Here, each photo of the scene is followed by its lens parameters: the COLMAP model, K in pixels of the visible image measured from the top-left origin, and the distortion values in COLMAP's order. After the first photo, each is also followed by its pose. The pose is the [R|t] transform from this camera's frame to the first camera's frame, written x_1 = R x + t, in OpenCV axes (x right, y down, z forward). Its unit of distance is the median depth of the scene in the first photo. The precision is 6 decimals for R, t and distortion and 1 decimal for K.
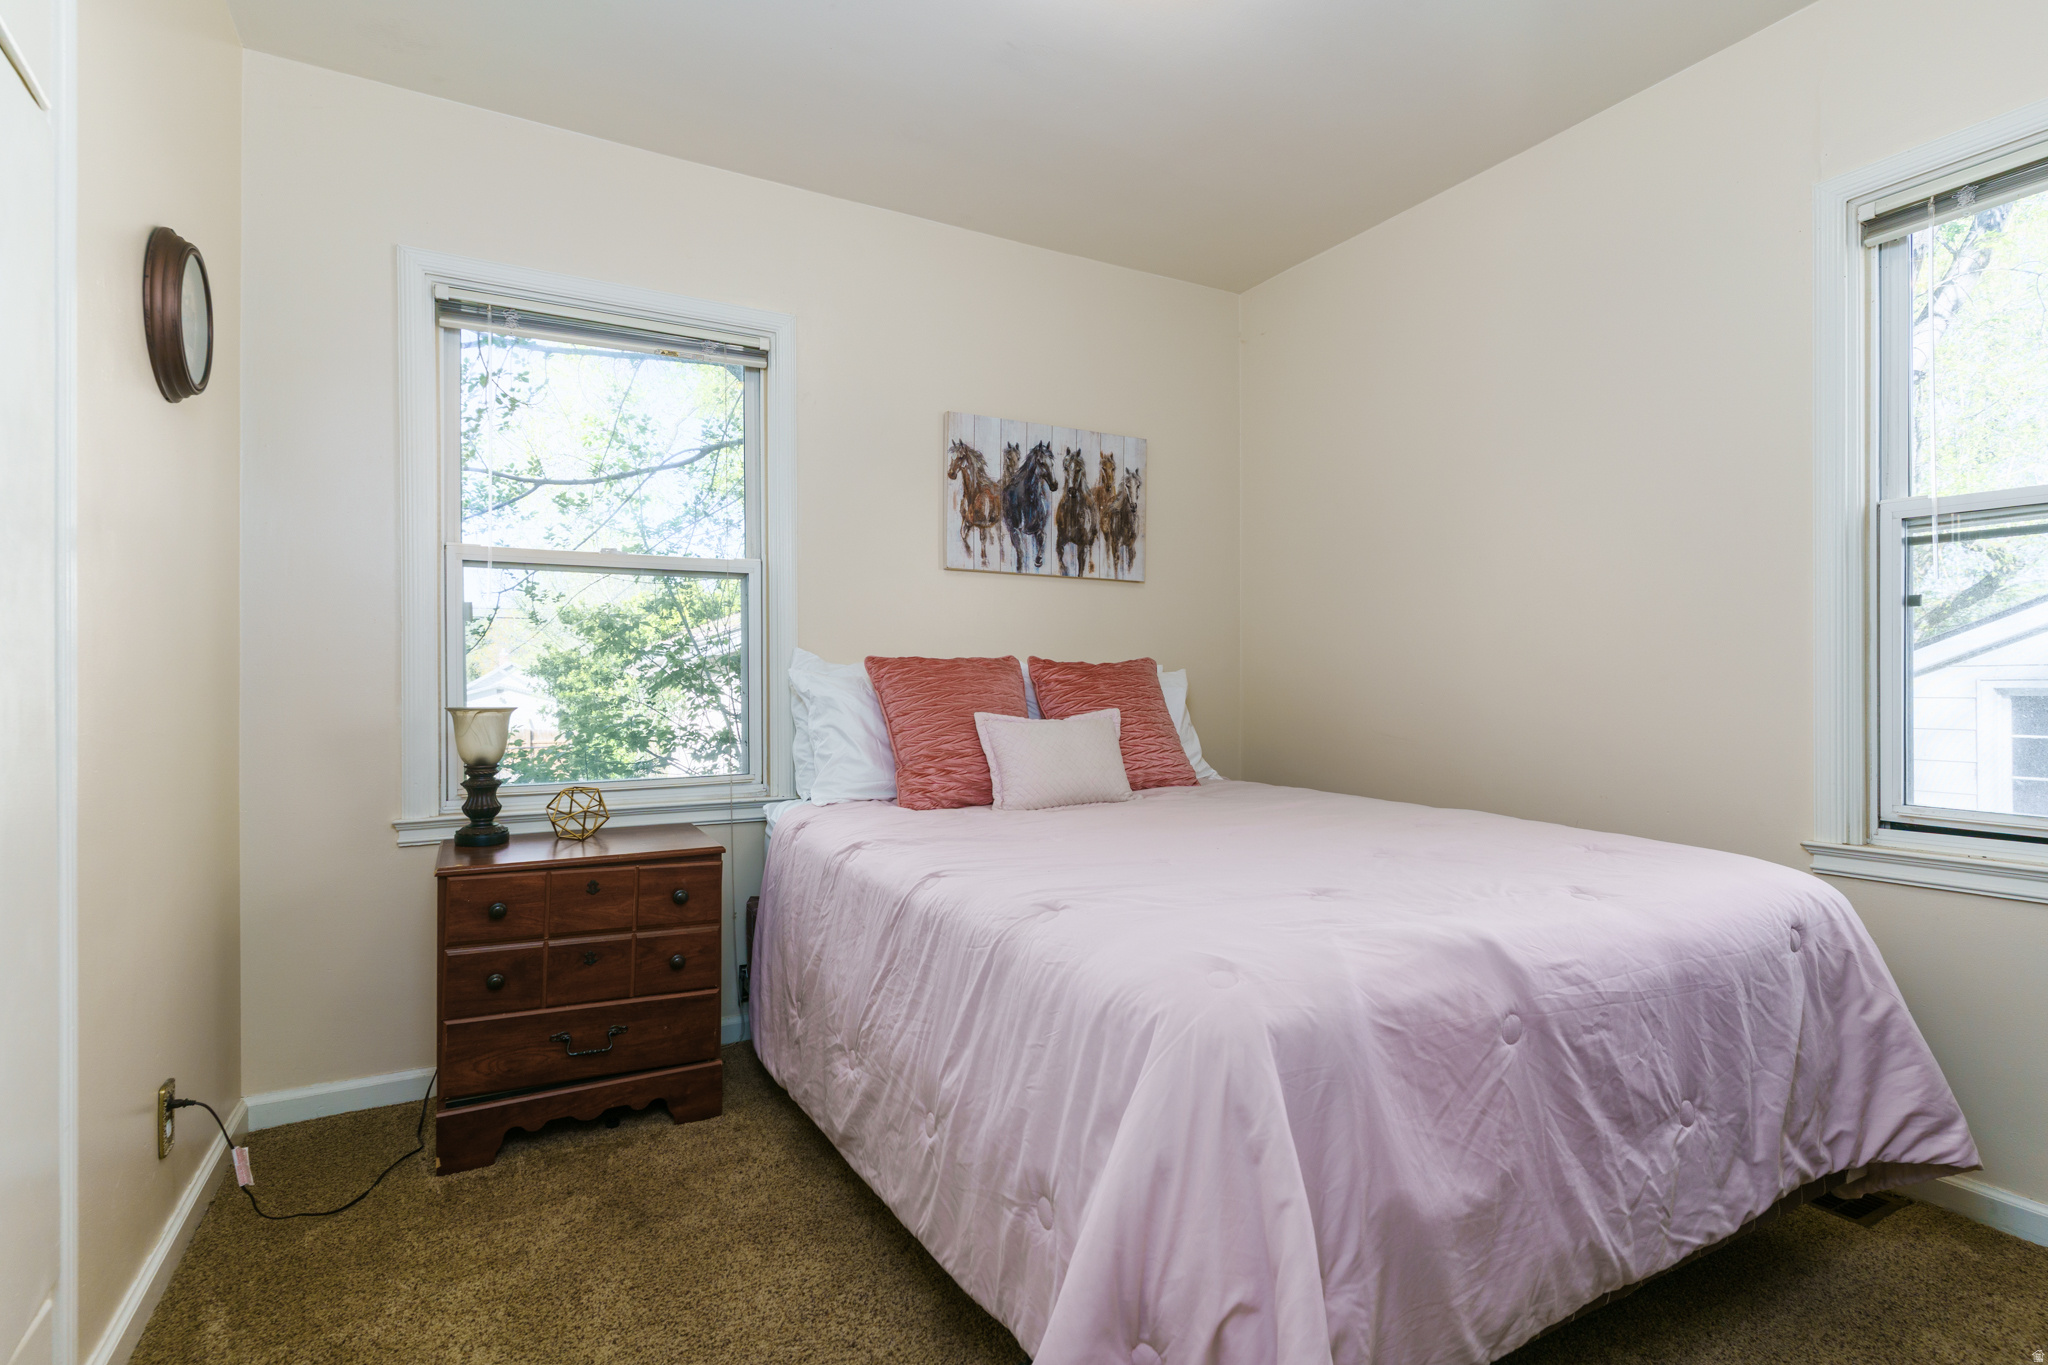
lens RADIAL K [[990.2, 0, 1020.6], [0, 990.2, 673.1], [0, 0, 1]] dist [0.001417, -0.000053]
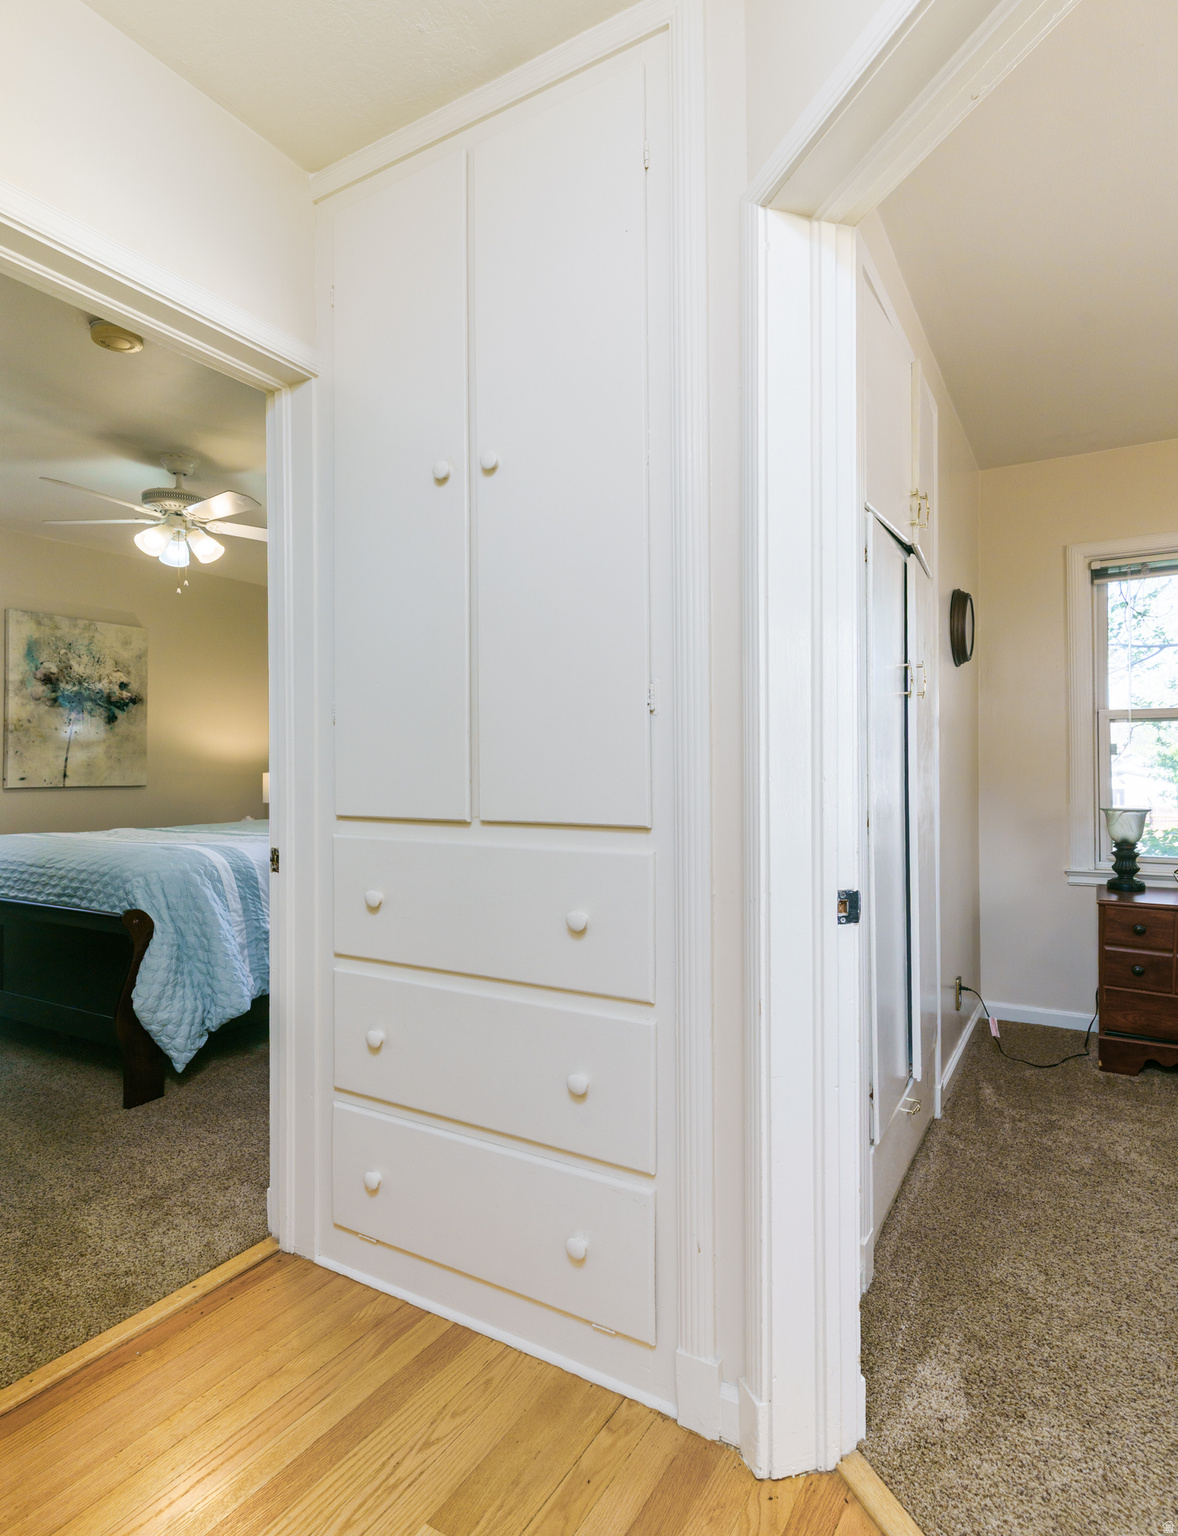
lens RADIAL K [[615.8, 0, 593.3], [0, 615.8, 801.4], [0, 0, 1]] dist [0.001795, 0.000148]
pose [[0.366296, 0.012917, -0.930409, 0.098093], [0.031383, 0.999163, 0.026227, -0.033356], [0.929969, -0.038806, 0.365584, -0.219951]]
